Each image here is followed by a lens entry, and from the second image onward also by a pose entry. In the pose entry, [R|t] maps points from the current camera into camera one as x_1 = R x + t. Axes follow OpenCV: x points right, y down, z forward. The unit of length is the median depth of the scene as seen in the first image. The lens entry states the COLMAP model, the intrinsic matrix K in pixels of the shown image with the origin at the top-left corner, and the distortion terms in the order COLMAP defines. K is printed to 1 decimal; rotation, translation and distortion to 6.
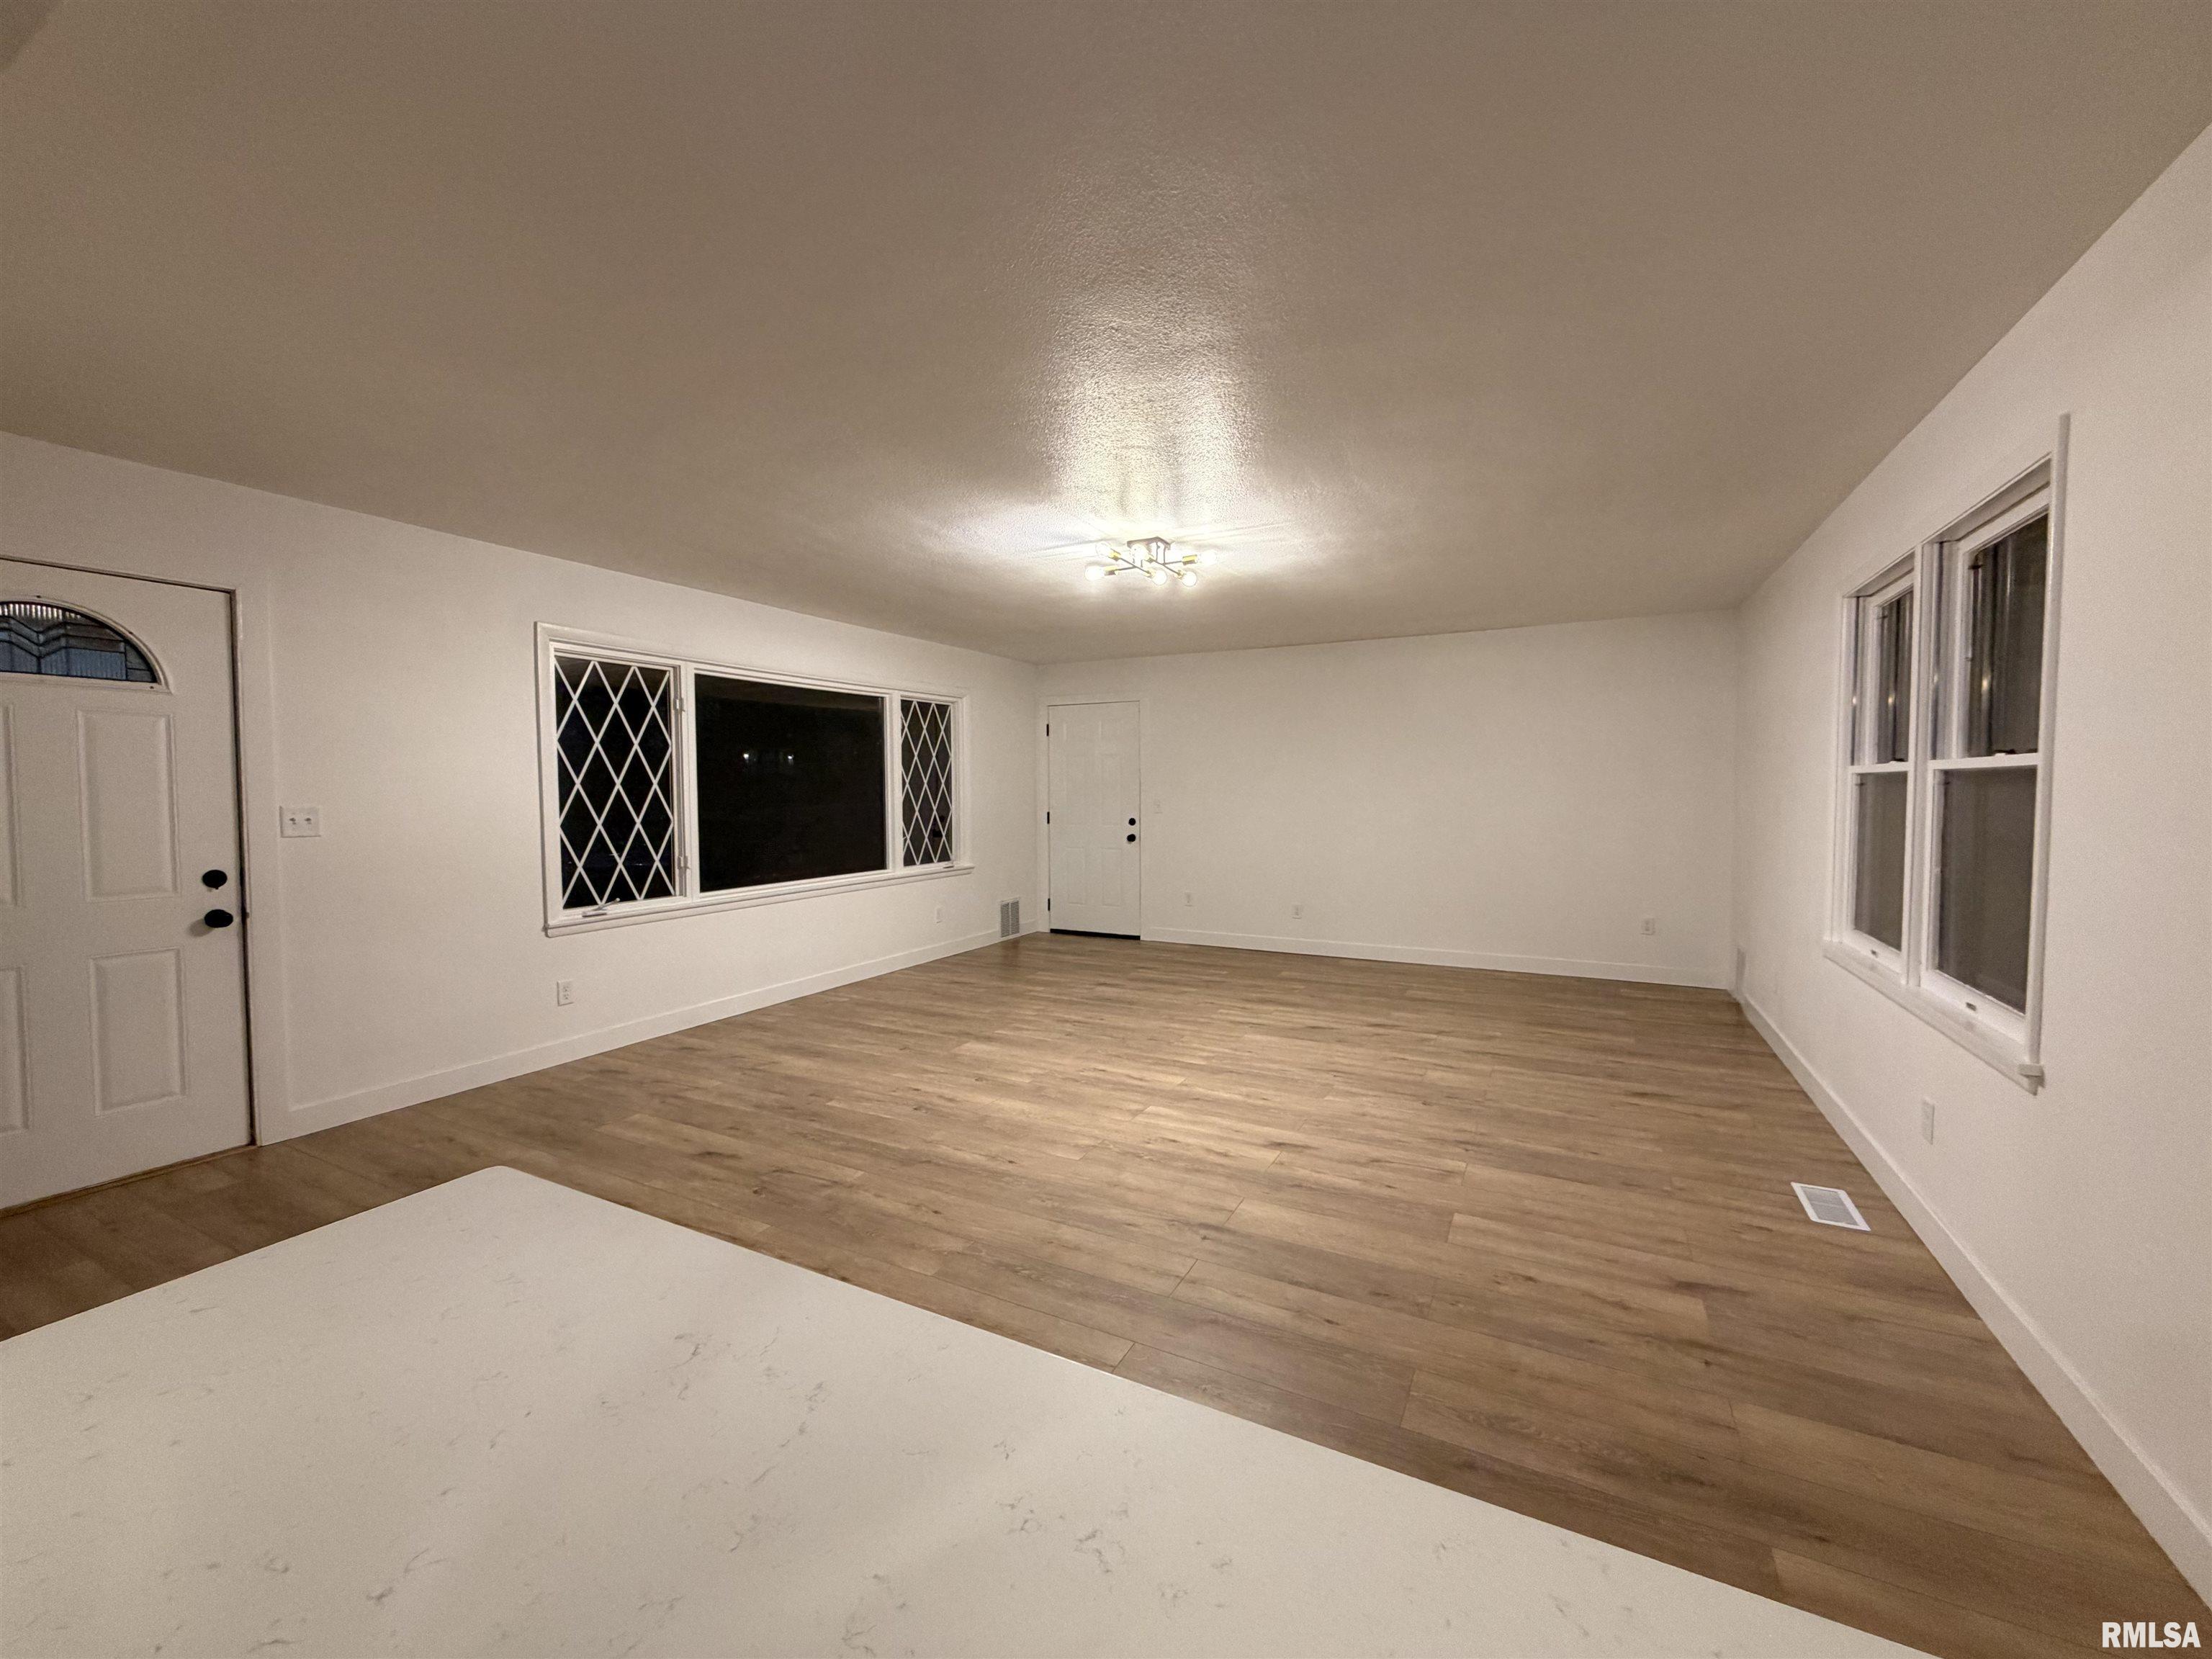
lens RADIAL K [[884.3, 0, 1095.5], [0, 884.3, 830.0], [0, 0, 1]] dist [0.001983, 0.000223]
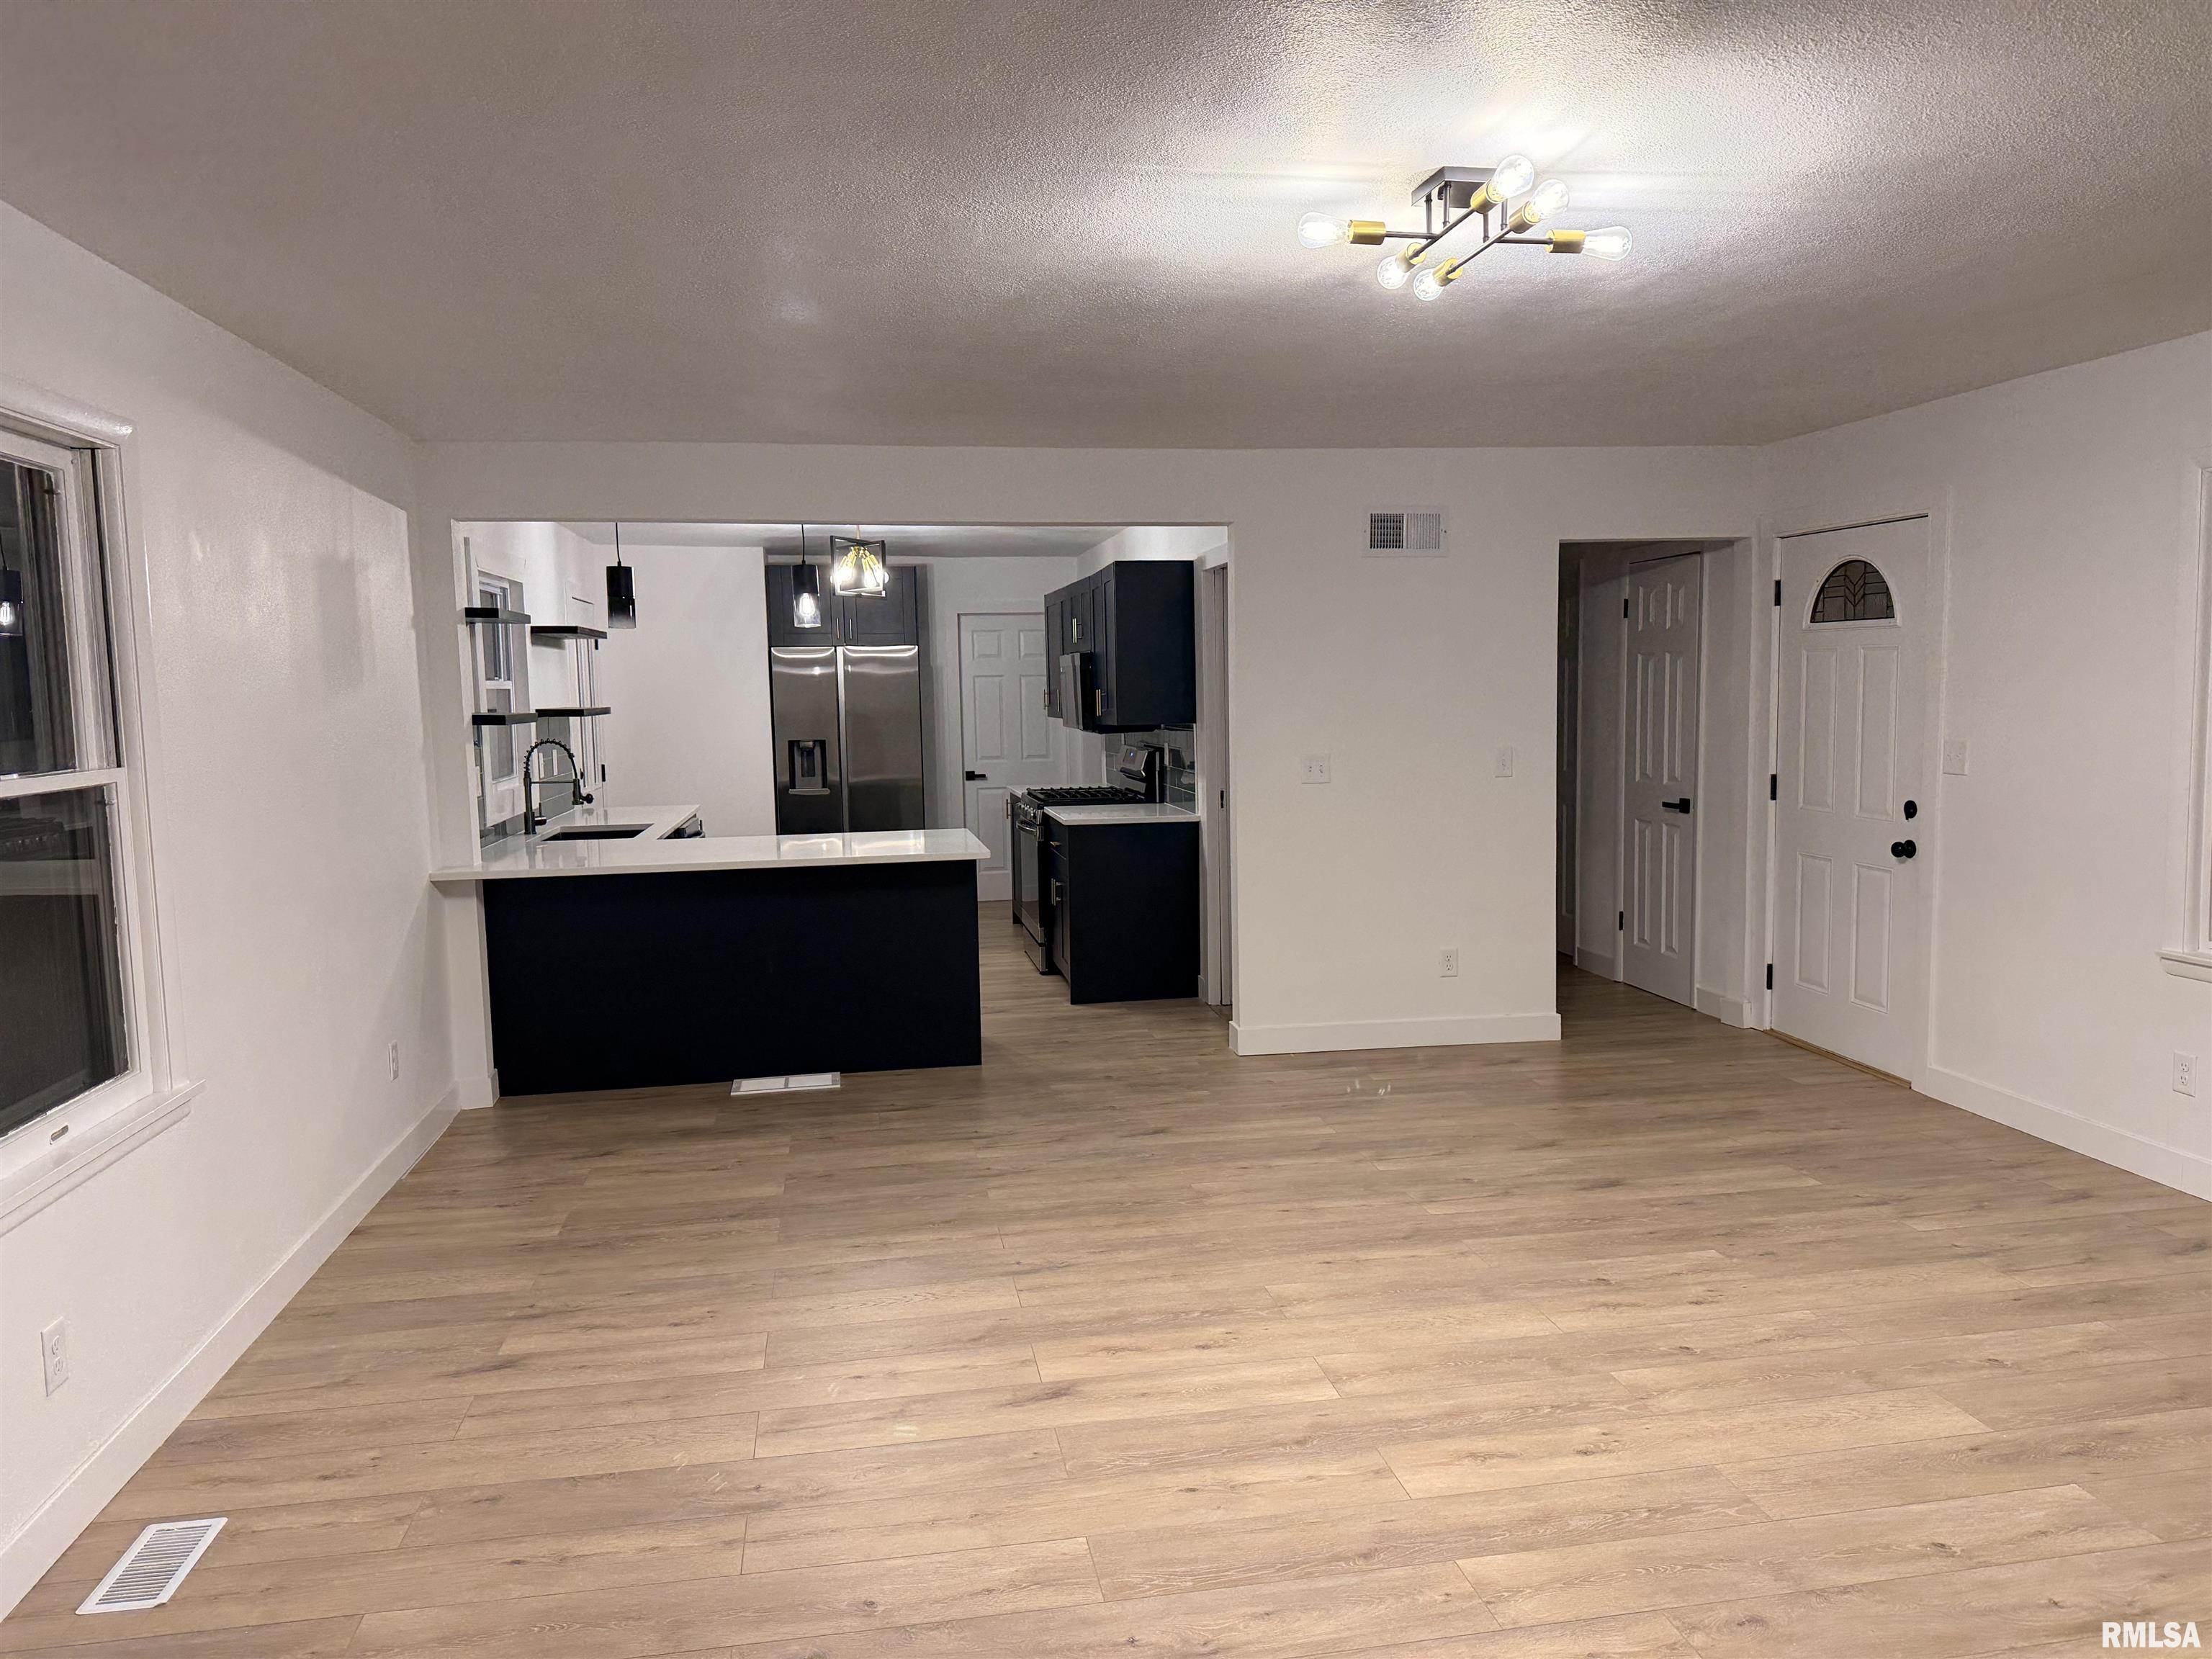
lens RADIAL K [[1544.8, 0, 1110.4], [0, 1544.8, 829.4], [0, 0, 1]] dist [0.007832, -0.005689]
pose [[-0.789620, 0.078772, -0.608519, 0.622475], [-0.004452, 0.990964, 0.134056, -0.121020], [0.613581, 0.108563, -0.782134, 1.434614]]
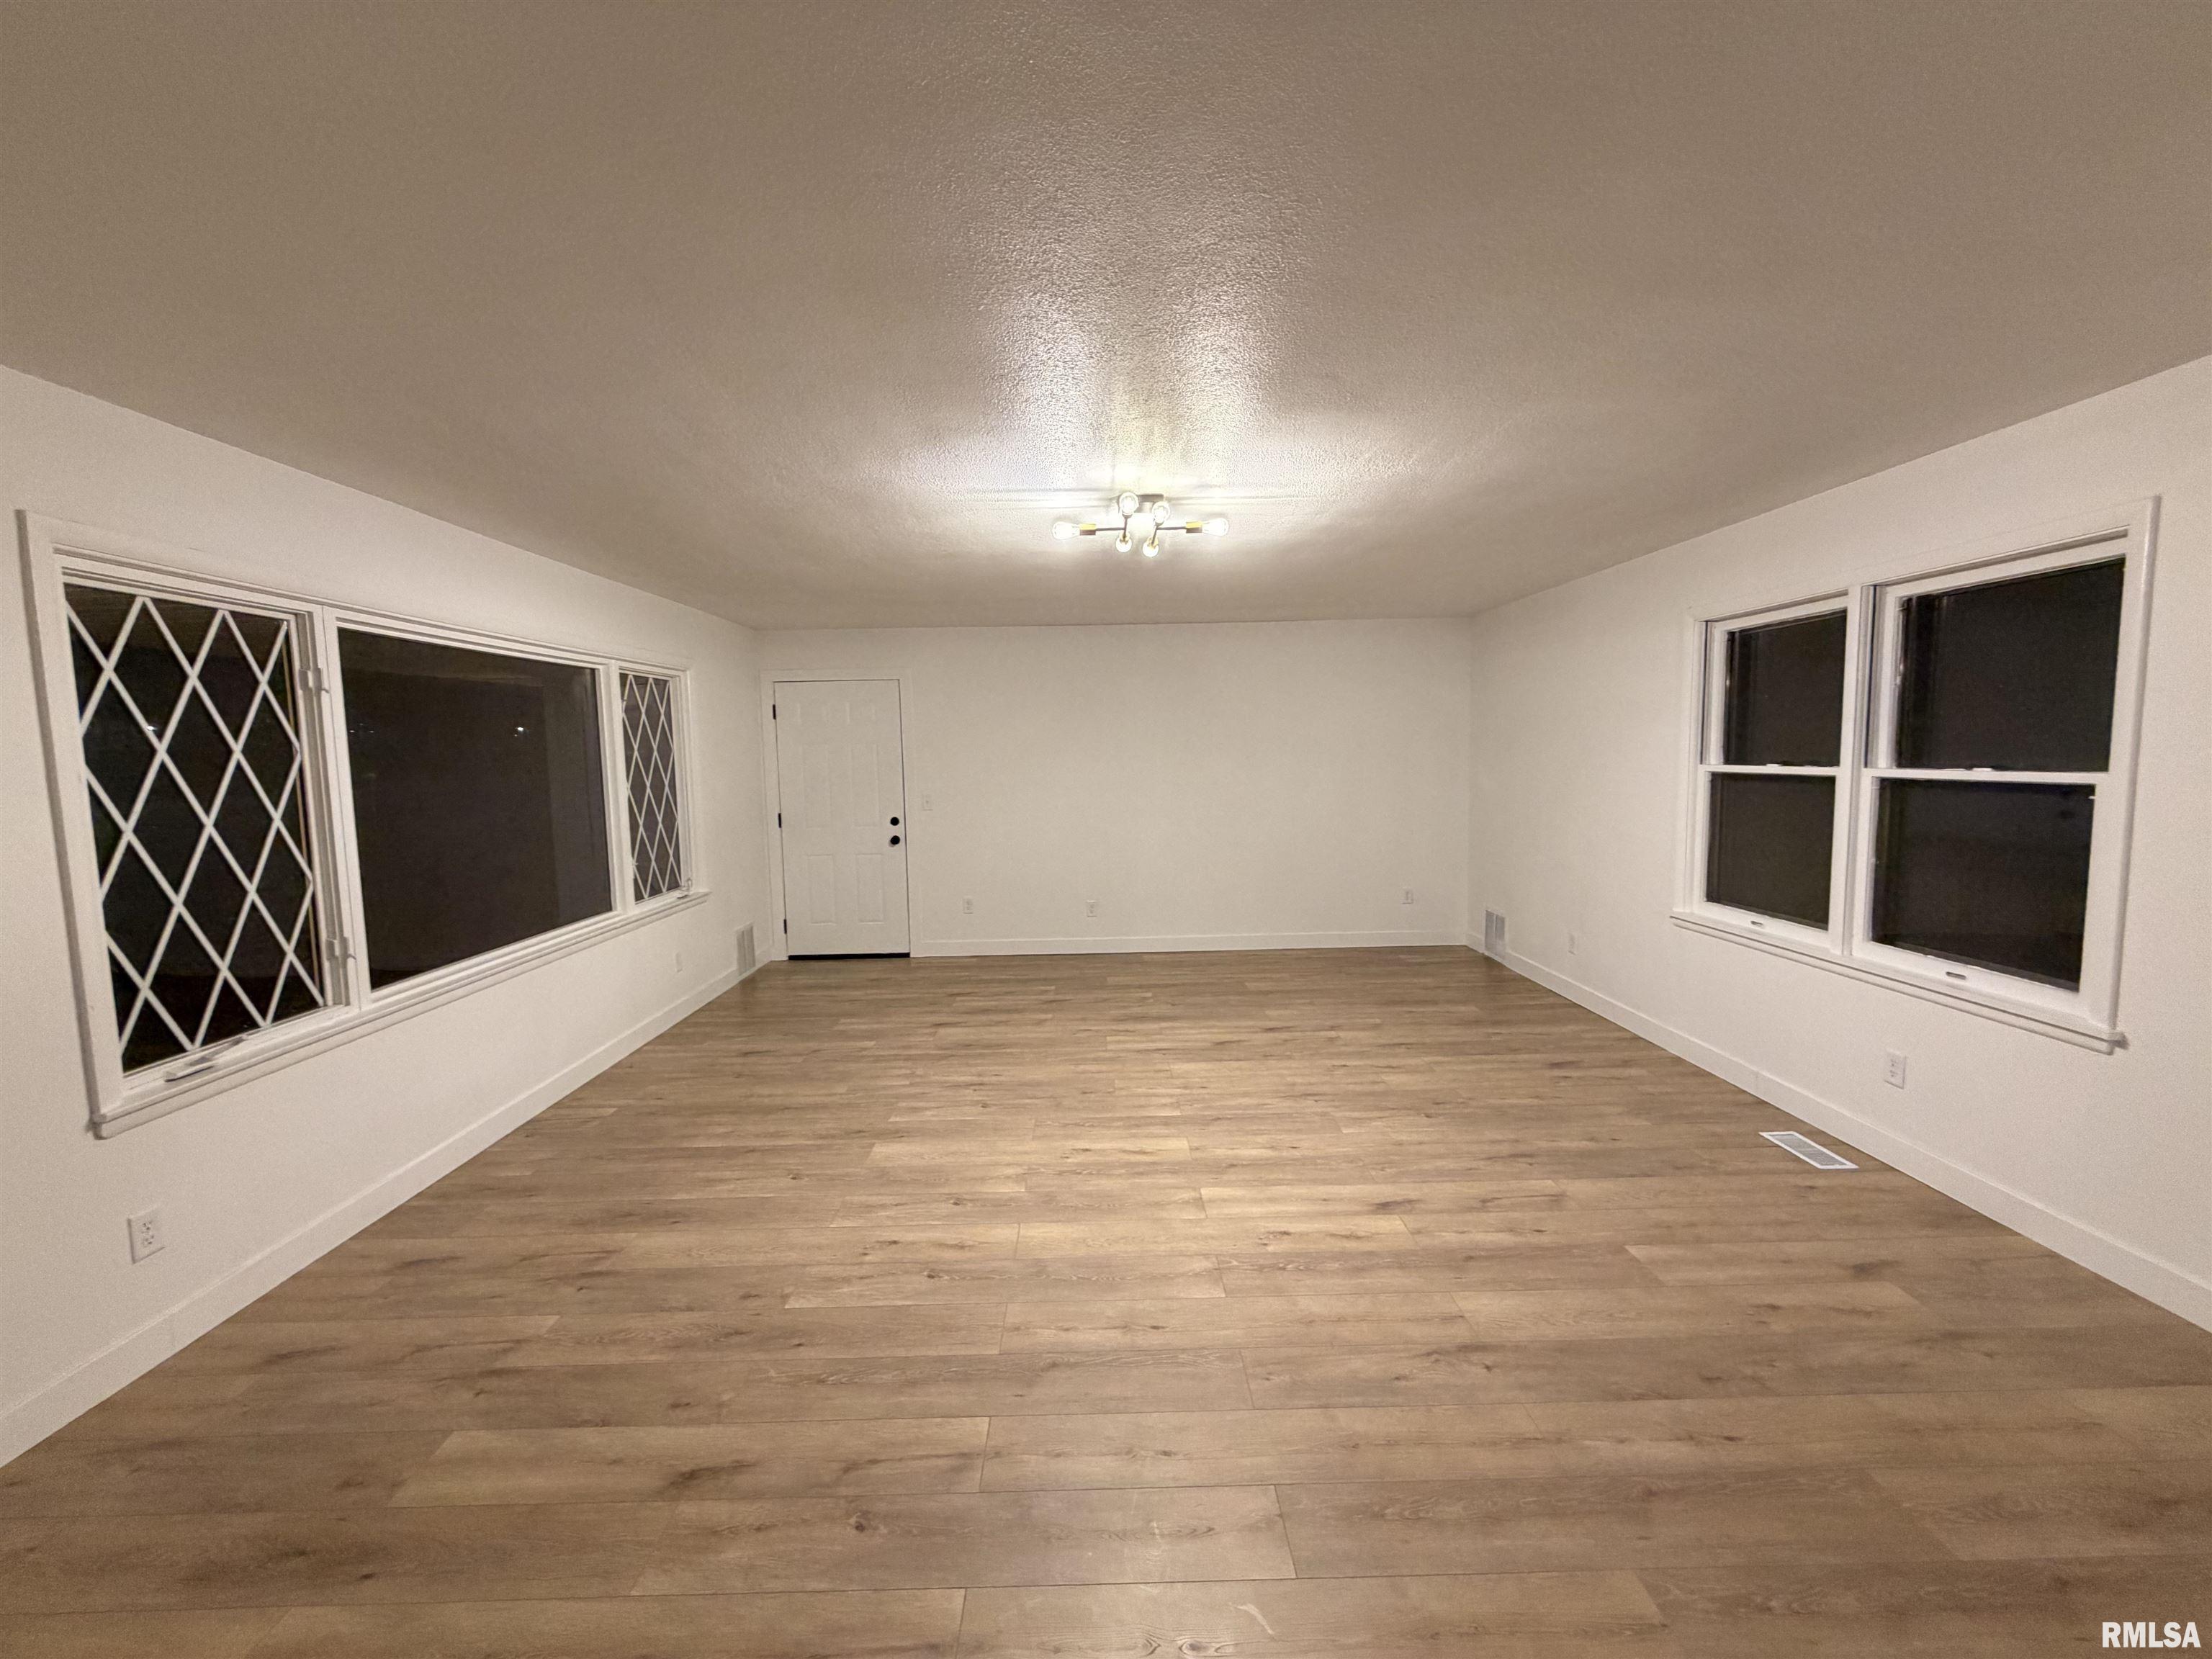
lens RADIAL K [[884.3, 0, 1099.9], [0, 884.3, 828.3], [0, 0, 1]] dist [0.001983, 0.000223]
pose [[0.877939, -0.054611, 0.475648, -0.360317], [0.038688, 0.998317, 0.043211, -0.059896], [-0.477207, -0.019534, 0.878574, 0.290872]]
